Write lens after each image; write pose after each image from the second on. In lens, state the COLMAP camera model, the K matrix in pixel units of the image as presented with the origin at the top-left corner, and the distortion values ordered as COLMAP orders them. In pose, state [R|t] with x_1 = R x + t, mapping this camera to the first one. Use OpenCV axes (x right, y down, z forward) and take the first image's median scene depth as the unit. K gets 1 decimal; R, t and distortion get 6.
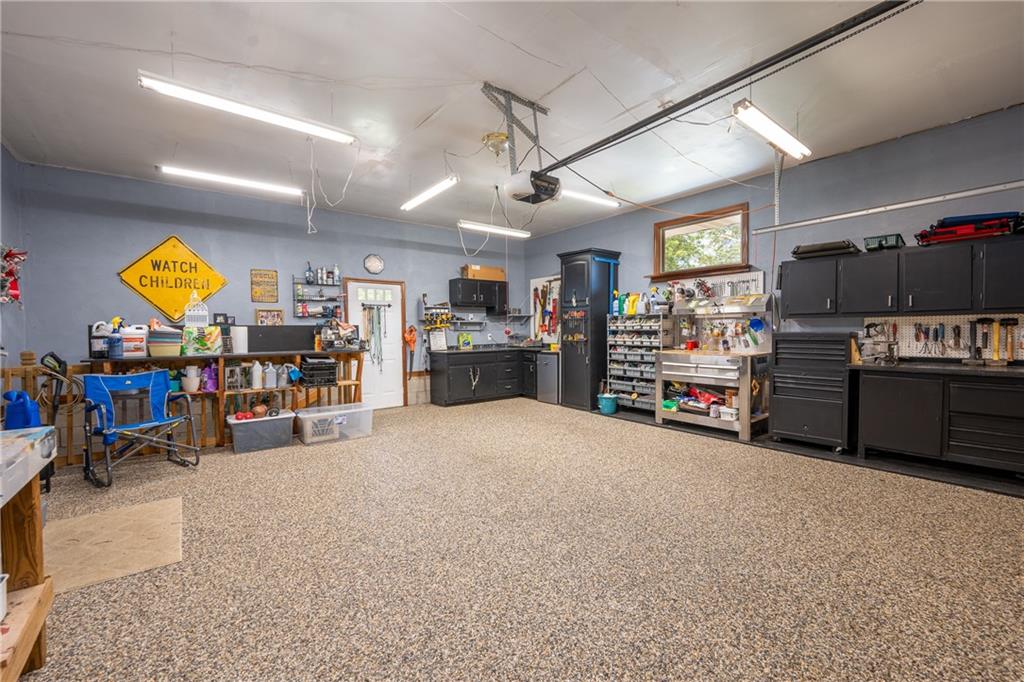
lens RADIAL K [[418.9, 0, 518.7], [0, 418.9, 340.9], [0, 0, 1]] dist [-0.002993, -0.000278]
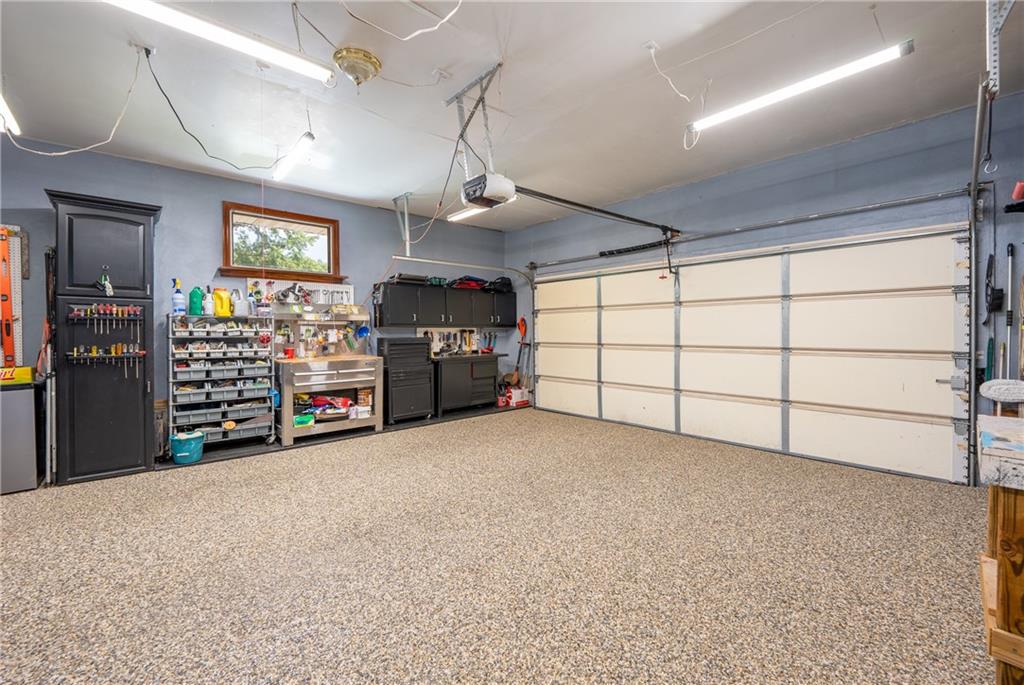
lens RADIAL K [[418.9, 0, 518.7], [0, 418.9, 342.4], [0, 0, 1]] dist [-0.002993, -0.000278]
pose [[-0.071720, -0.014323, 0.997322, -0.570986], [0.033566, 0.999296, 0.016765, -0.012972], [-0.996860, 0.034678, -0.071189, 0.602757]]
